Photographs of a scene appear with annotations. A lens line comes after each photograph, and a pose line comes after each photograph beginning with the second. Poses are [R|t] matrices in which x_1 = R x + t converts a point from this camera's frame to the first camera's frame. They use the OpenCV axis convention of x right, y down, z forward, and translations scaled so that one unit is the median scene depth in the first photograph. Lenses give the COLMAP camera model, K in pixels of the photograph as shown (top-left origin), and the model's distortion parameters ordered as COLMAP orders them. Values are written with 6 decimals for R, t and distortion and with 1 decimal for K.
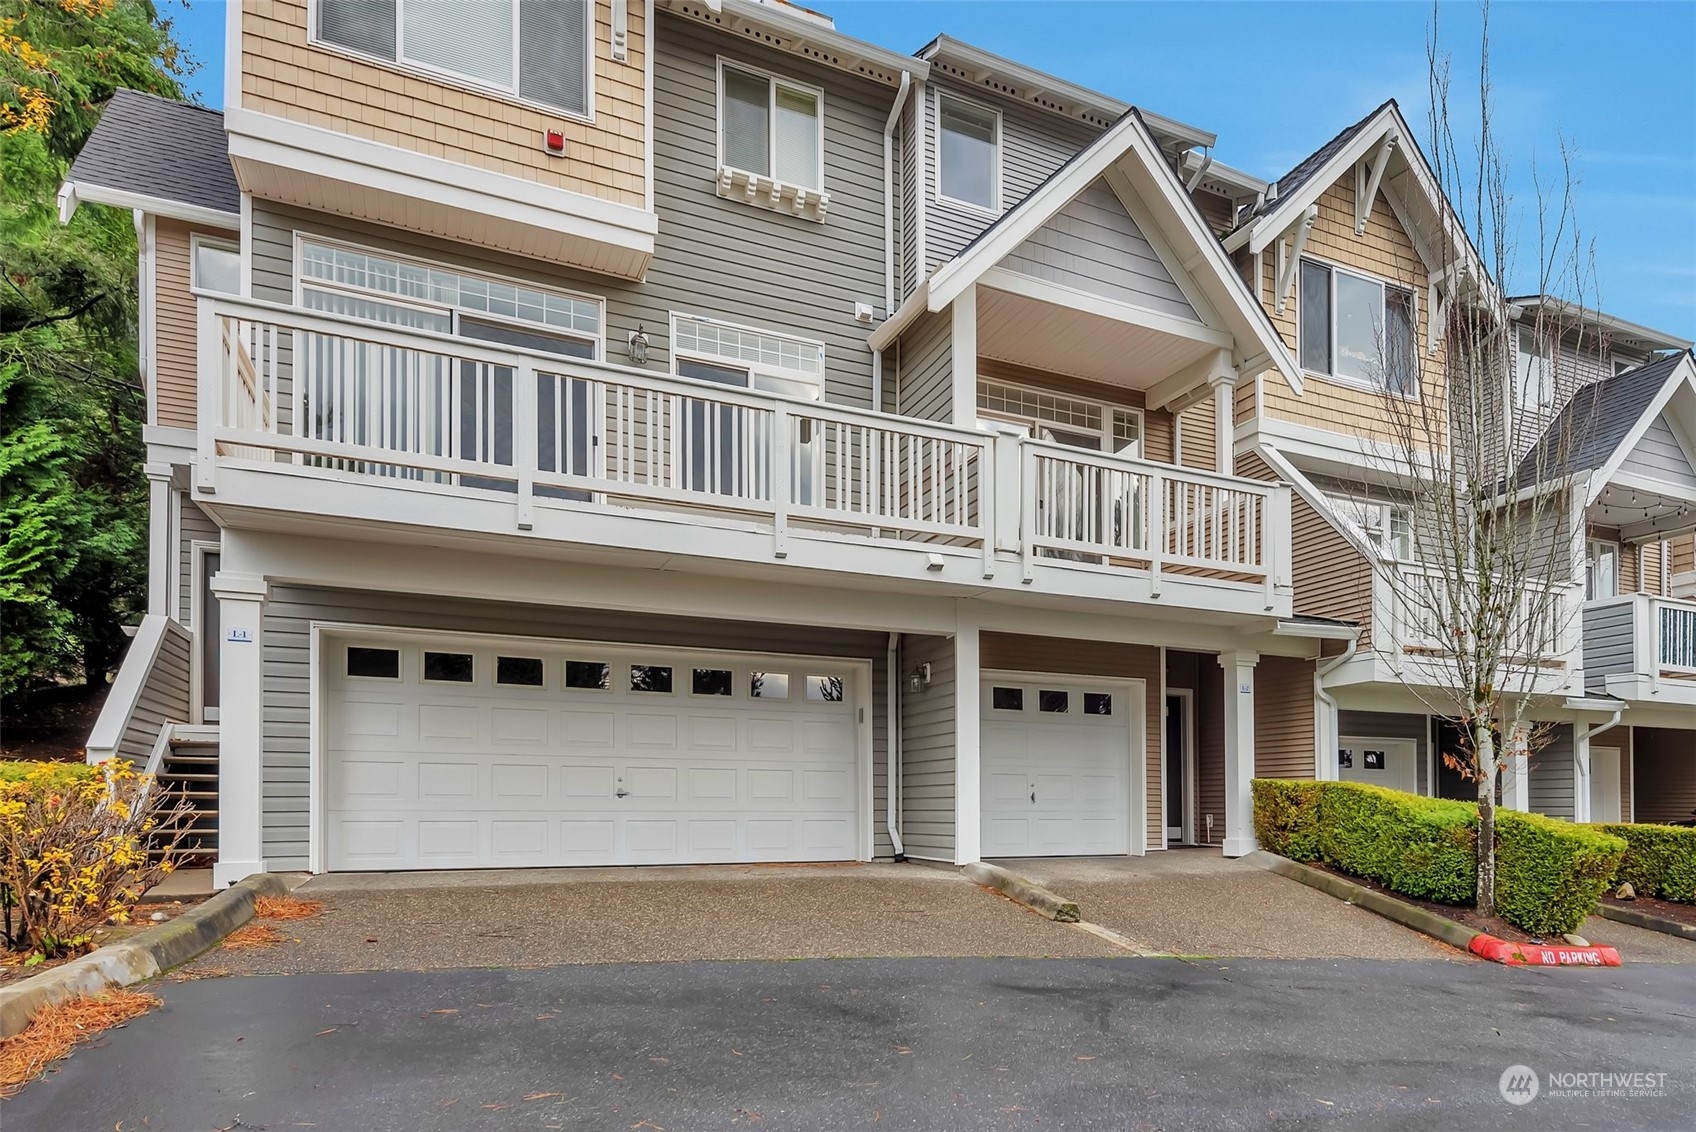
lens RADIAL K [[835.3, 0, 846.0], [0, 835.3, 480.0], [0, 0, 1]] dist [0.002937, 0.001595]
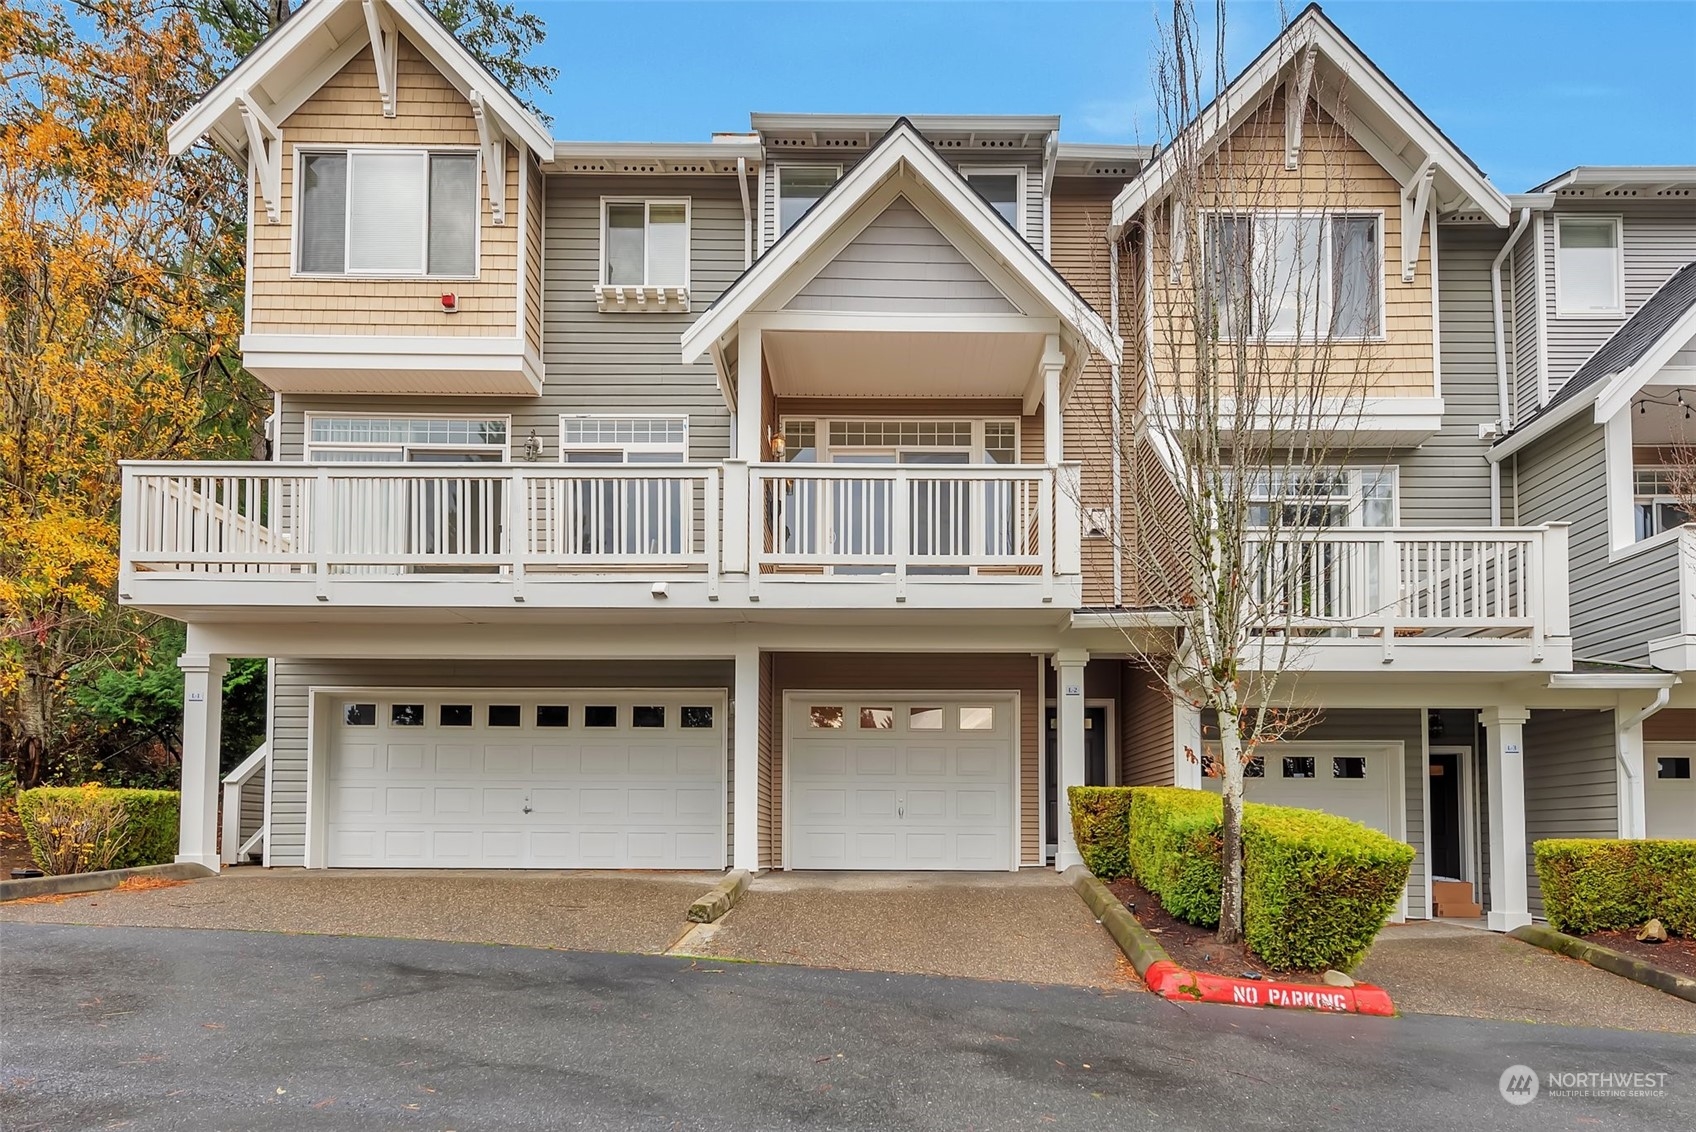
lens RADIAL K [[717.7, 0, 854.2], [0, 717.7, 559.0], [0, 0, 1]] dist [0.003439, 0.000244]
pose [[0.927407, -0.133085, -0.349579, 0.524035], [0.131909, 0.990886, -0.027286, 0.091127], [0.350024, -0.020808, 0.936510, 0.168875]]
